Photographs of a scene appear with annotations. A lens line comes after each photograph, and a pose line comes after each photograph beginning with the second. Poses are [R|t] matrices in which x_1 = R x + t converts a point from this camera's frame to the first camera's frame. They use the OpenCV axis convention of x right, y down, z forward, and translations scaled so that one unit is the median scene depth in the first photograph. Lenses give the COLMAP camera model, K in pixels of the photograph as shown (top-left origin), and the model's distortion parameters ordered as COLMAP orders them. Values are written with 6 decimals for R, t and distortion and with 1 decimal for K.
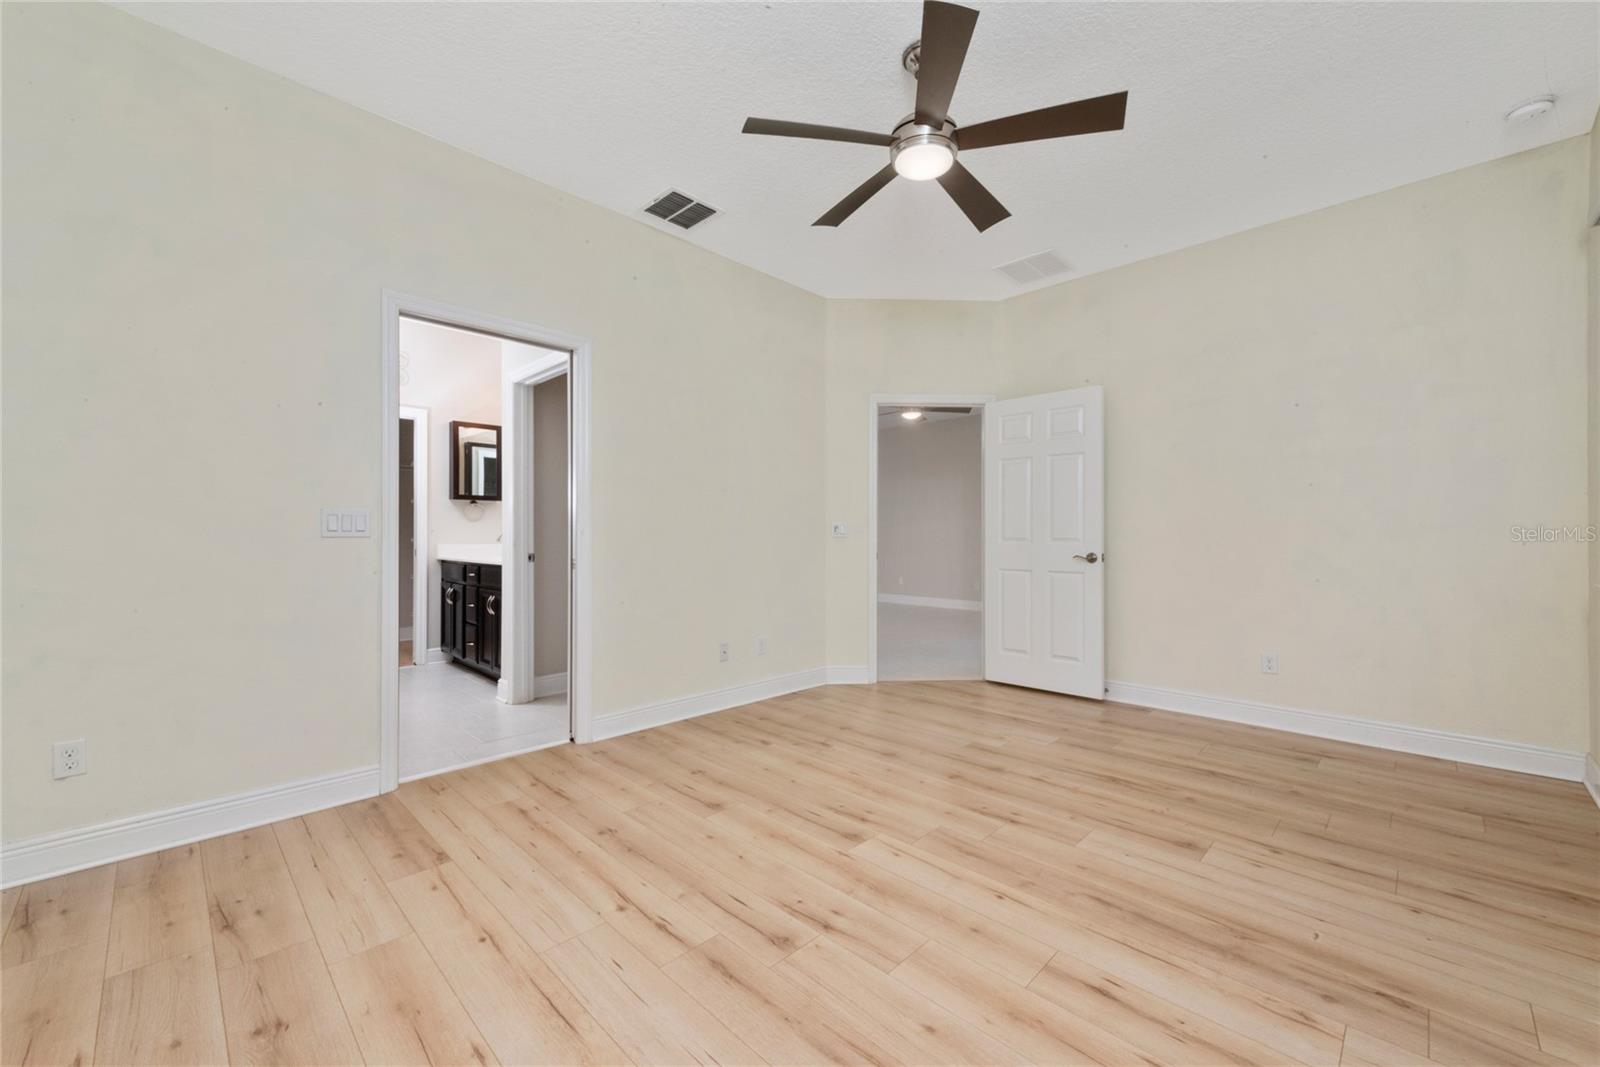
lens RADIAL K [[628.4, 0, 797.0], [0, 628.4, 541.4], [0, 0, 1]] dist [0.000968, 0.000043]
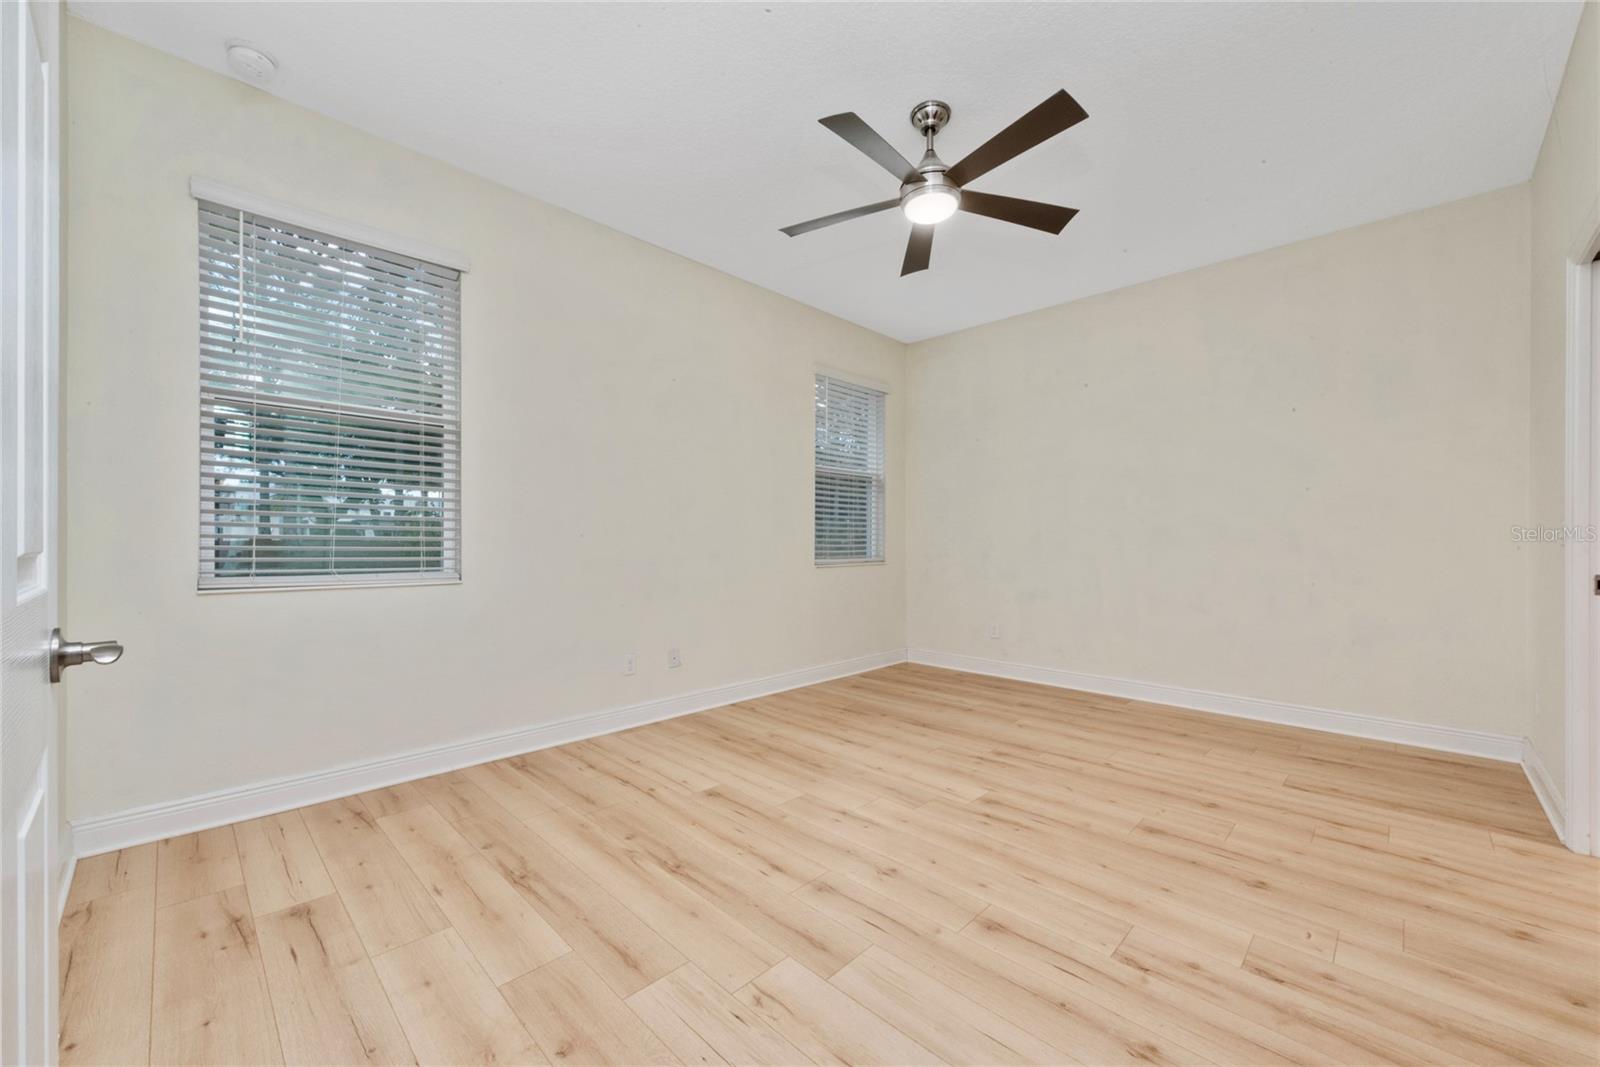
lens RADIAL K [[628.4, 0, 797.0], [0, 628.4, 541.4], [0, 0, 1]] dist [0.000968, 0.000043]
pose [[-0.999982, -0.001130, -0.005901, 0.419479], [-0.001174, 0.999971, 0.007518, -0.015827], [0.005893, 0.007524, -0.999954, 2.000284]]
